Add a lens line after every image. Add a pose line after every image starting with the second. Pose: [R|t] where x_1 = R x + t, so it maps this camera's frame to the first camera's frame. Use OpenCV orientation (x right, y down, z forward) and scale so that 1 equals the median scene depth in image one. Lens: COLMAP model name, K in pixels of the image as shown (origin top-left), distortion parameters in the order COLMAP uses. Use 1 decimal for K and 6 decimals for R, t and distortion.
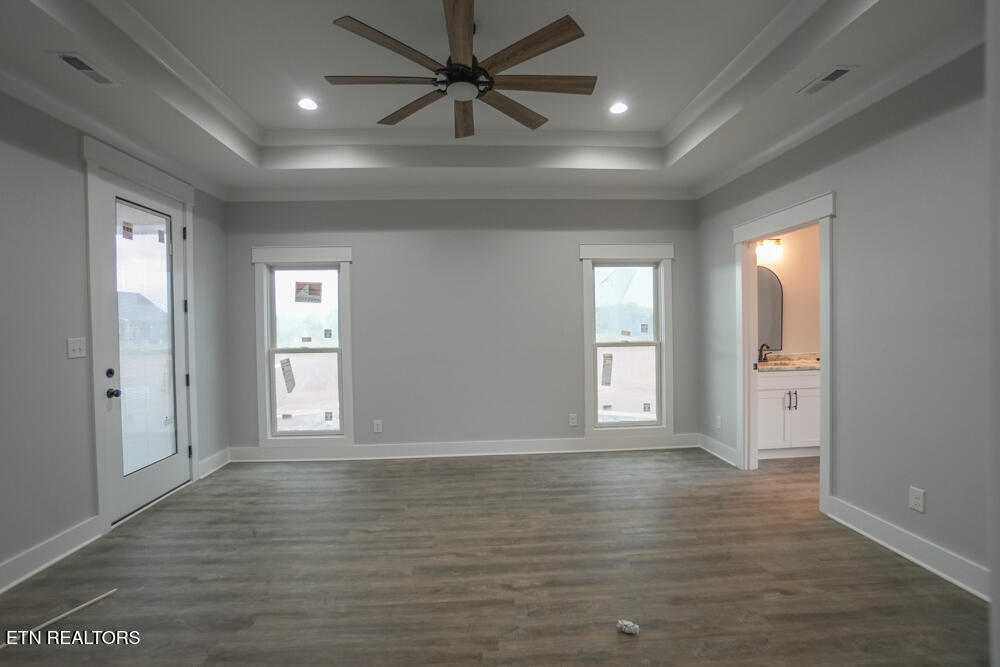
lens RADIAL K [[449.7, 0, 500.0], [0, 449.7, 333.5], [0, 0, 1]] dist [-0.030079, 0.000294]
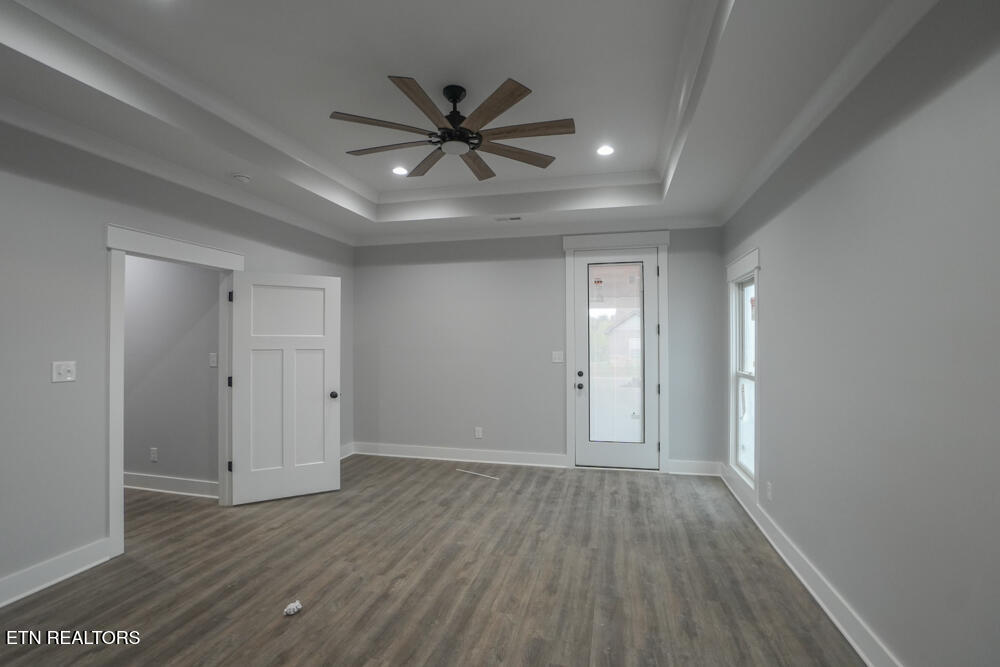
lens RADIAL K [[457.3, 0, 500.0], [0, 457.3, 333.5], [0, 0, 1]] dist [-0.034452, 0.000148]
pose [[-0.301064, 0.001322, -0.953603, 0.832730], [-0.013943, 0.999886, 0.005788, -0.065903], [0.953502, 0.015039, -0.301011, 1.232167]]
